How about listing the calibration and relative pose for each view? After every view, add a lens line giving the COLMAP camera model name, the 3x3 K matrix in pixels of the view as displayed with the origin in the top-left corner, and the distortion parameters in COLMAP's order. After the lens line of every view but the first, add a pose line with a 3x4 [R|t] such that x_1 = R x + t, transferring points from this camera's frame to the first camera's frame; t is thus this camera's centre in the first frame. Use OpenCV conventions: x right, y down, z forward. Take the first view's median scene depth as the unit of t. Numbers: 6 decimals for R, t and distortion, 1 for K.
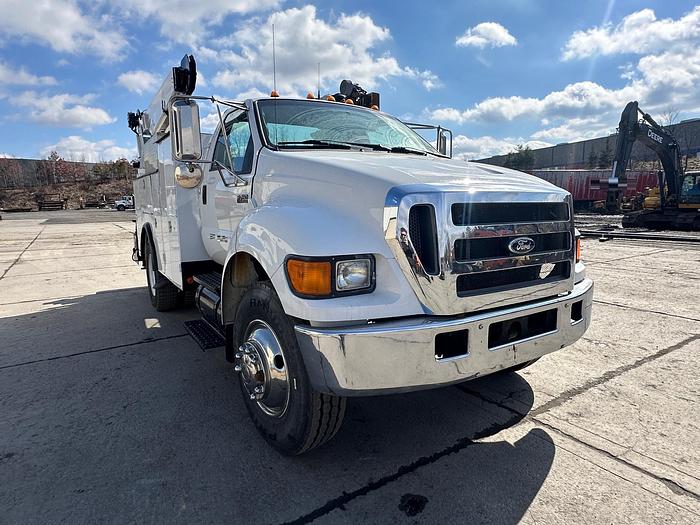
lens RADIAL K [[420.3, 0, 344.5], [0, 420.3, 259.7], [0, 0, 1]] dist [0.005885, -0.002787]
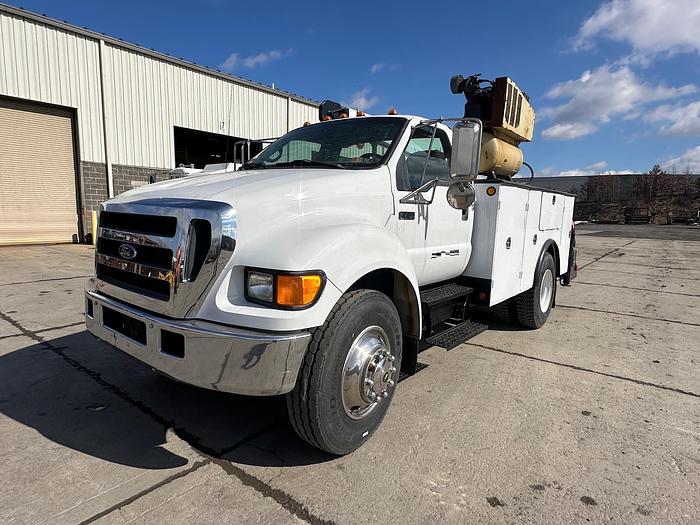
lens RADIAL K [[420.3, 0, 345.8], [0, 420.3, 271.5], [0, 0, 1]] dist [0.005885, -0.002787]
pose [[0.315748, 0.160395, -0.935188, 0.040564], [-0.165327, 0.979832, 0.112233, -0.004968], [0.934329, 0.119175, 0.335898, 0.028782]]
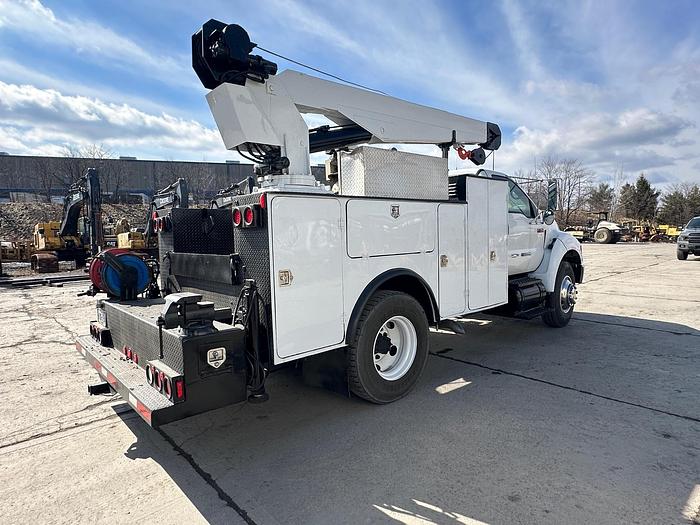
lens RADIAL K [[420.3, 0, 361.2], [0, 420.3, 257.0], [0, 0, 1]] dist [0.005885, -0.002787]
pose [[-0.178924, -0.045942, 0.982790, -0.069083], [0.166098, 0.983161, 0.076199, -0.010376], [-0.969741, 0.176874, -0.168280, 0.072464]]
